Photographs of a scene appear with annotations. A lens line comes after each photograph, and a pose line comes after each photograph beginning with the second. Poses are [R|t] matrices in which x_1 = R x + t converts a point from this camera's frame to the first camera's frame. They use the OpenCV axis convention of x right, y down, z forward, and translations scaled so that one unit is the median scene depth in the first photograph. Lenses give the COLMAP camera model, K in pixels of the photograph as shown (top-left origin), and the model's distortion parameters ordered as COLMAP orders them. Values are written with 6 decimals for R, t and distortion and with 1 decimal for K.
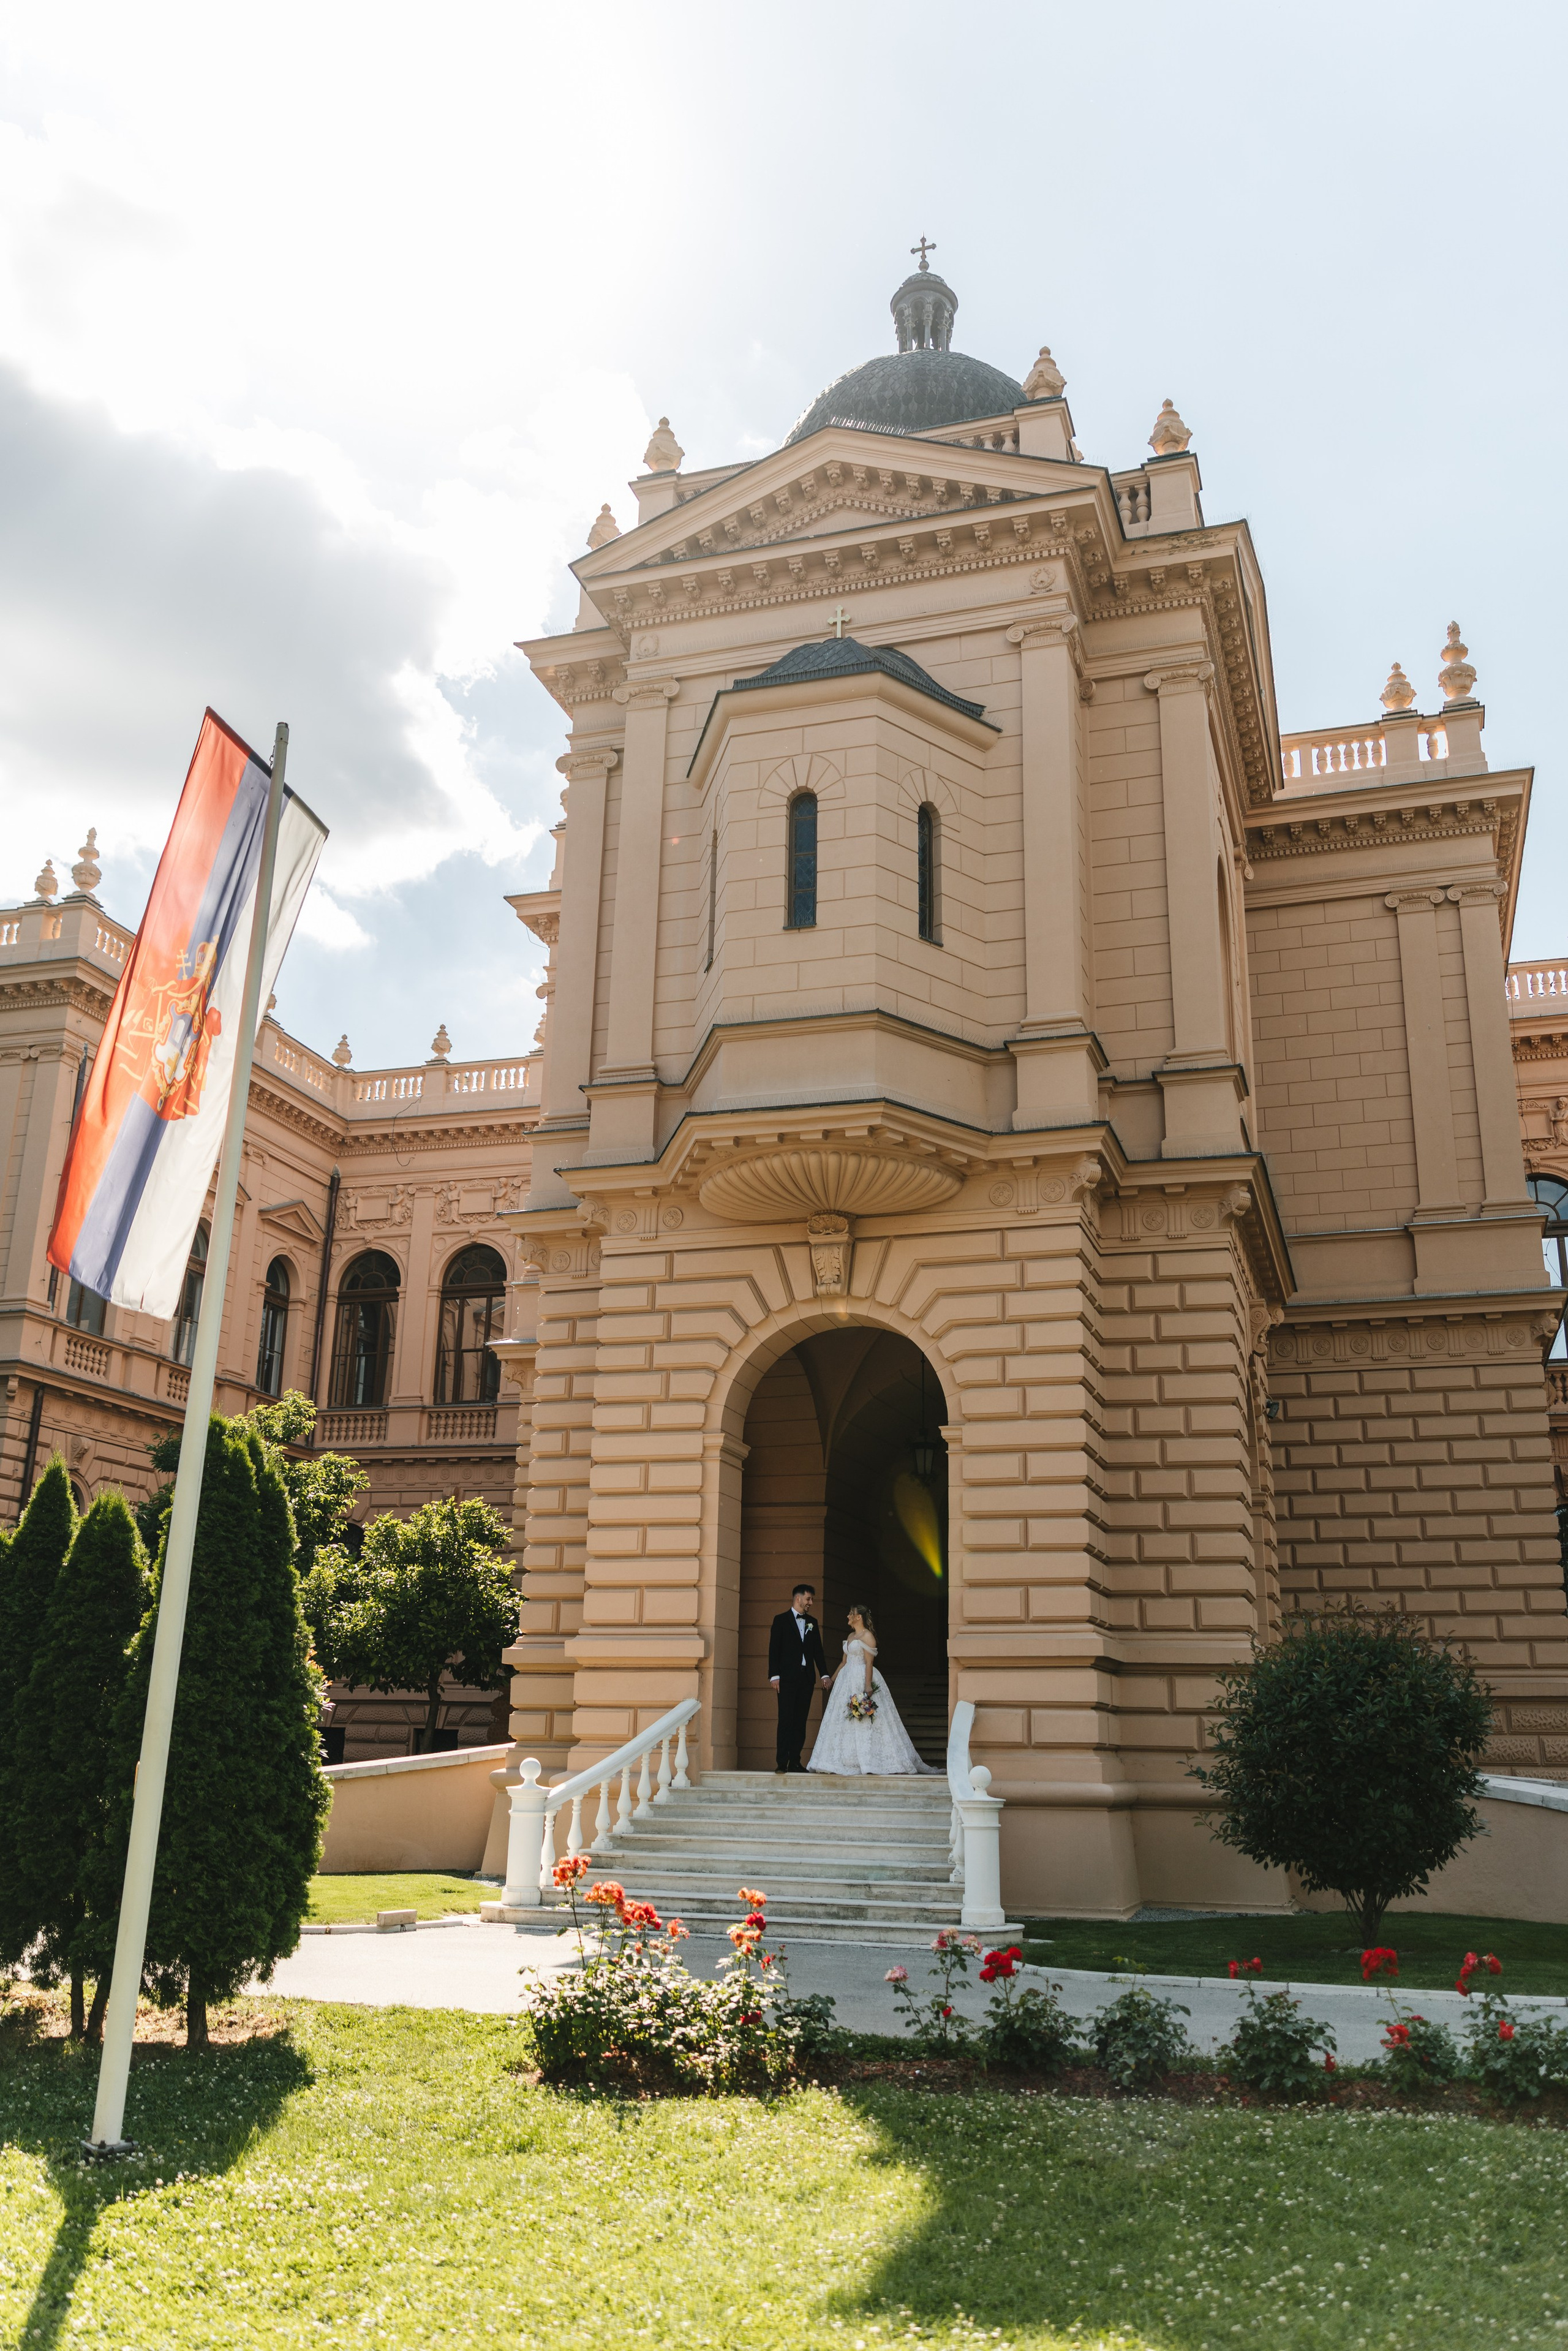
lens RADIAL K [[1865.9, 0, 787.7], [0, 1865.9, 1176.9], [0, 0, 1]] dist [-0.003314, -0.000769]
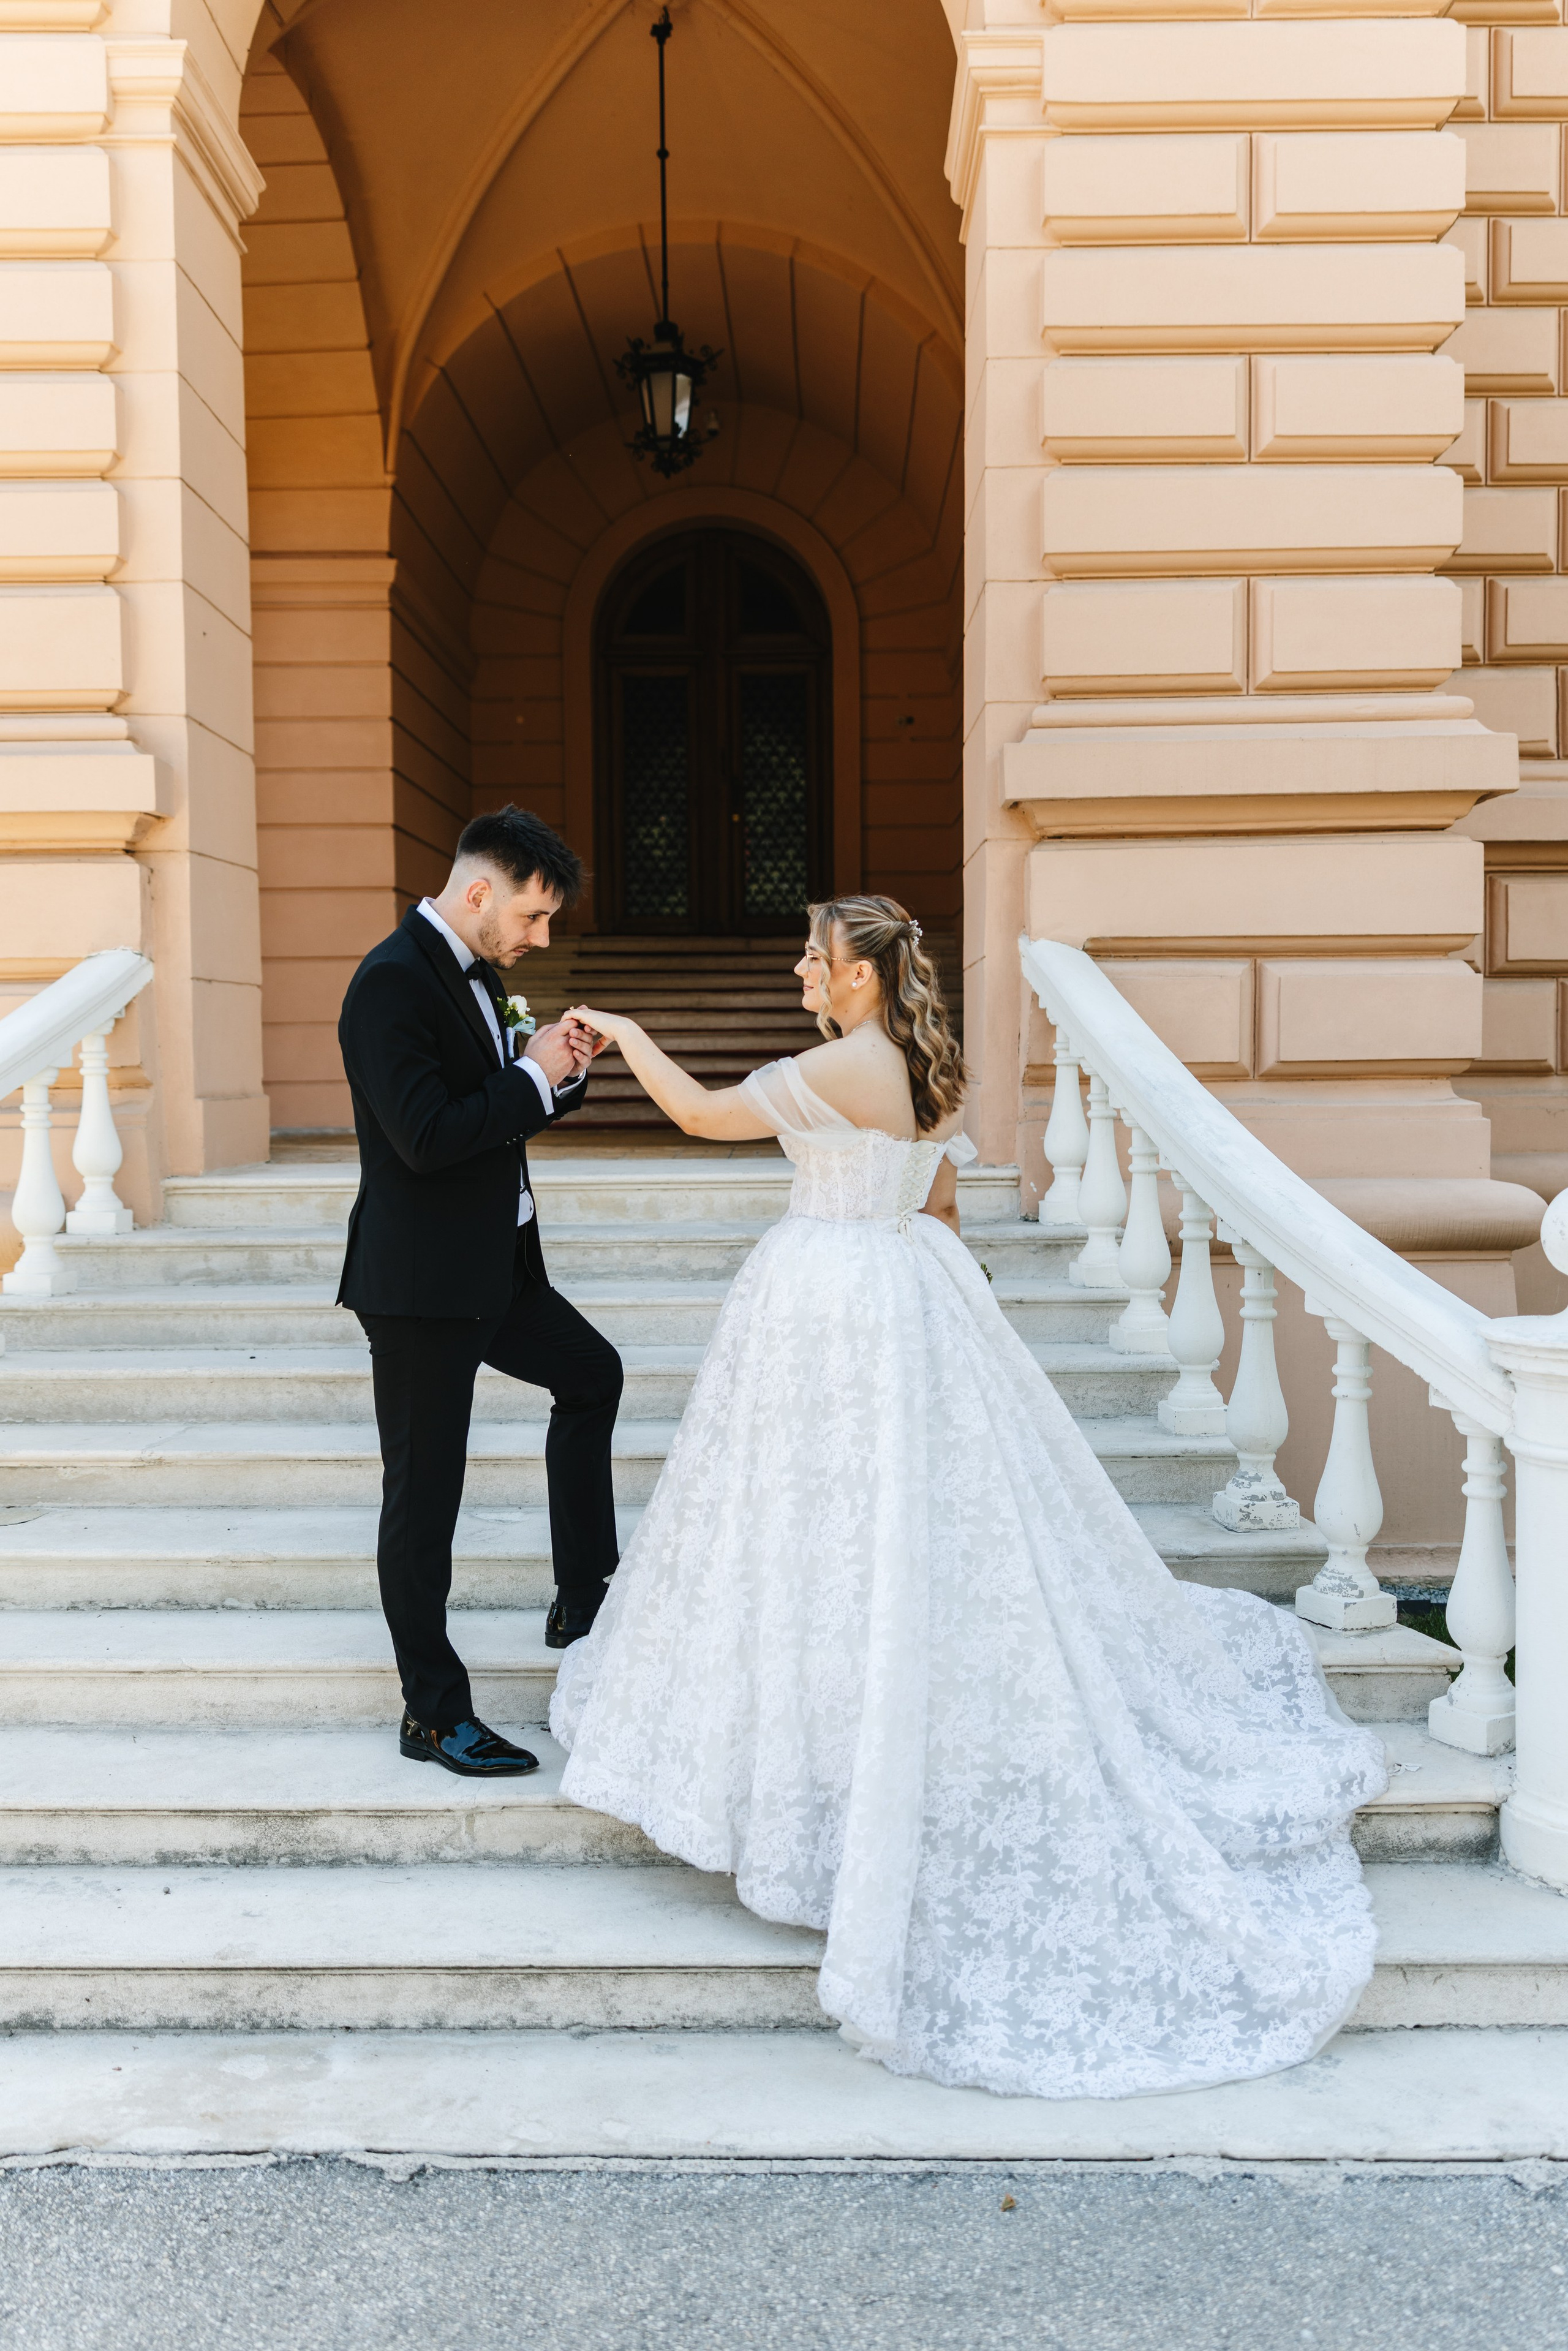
lens RADIAL K [[1914.4, 0, 775.4], [0, 1914.4, 1167.3], [0, 0, 1]] dist [0.006277, -0.012637]
pose [[0.956029, -0.042895, 0.290117, -0.038734], [-0.060384, 0.939258, 0.337857, 0.188662], [-0.286987, -0.340520, 0.895368, 0.636938]]
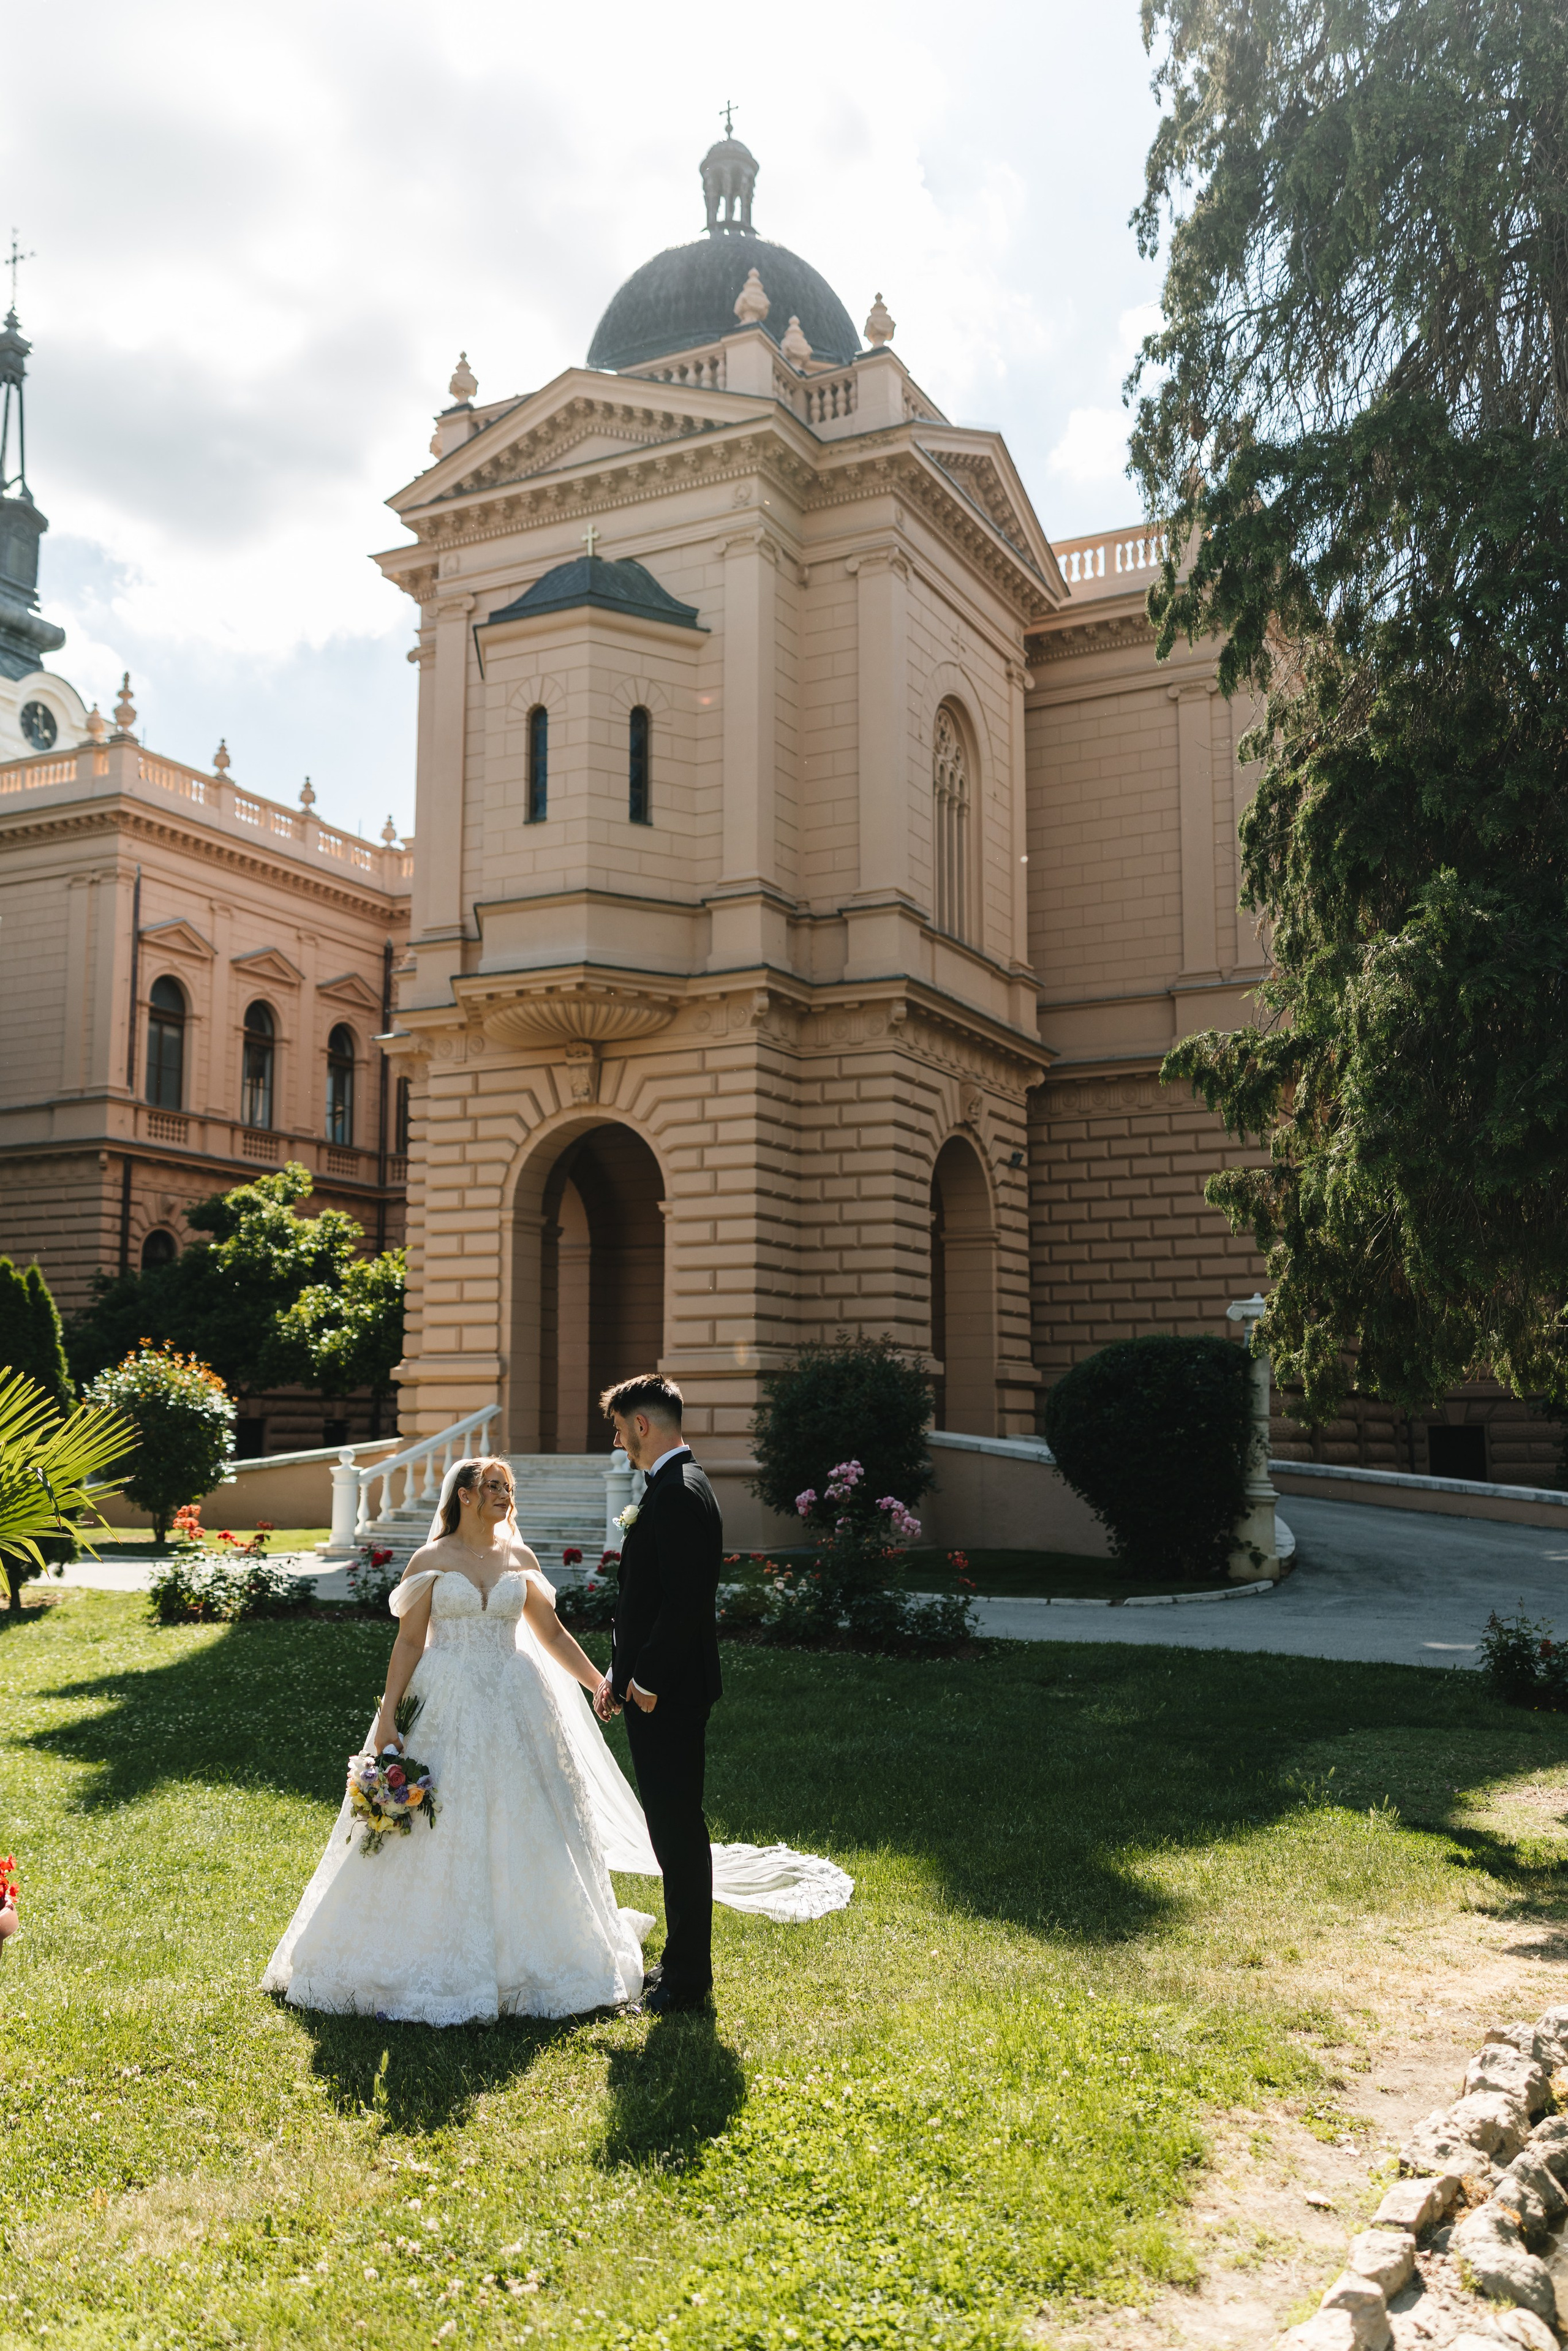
lens RADIAL K [[2003.8, 0, 721.0], [0, 2003.8, 1173.8], [0, 0, 1]] dist [-0.000828, 0.001928]
pose [[0.983156, -0.038422, -0.178684, 0.356935], [0.068435, 0.983922, 0.164969, -0.110493], [0.169472, -0.174419, 0.969978, -0.345651]]
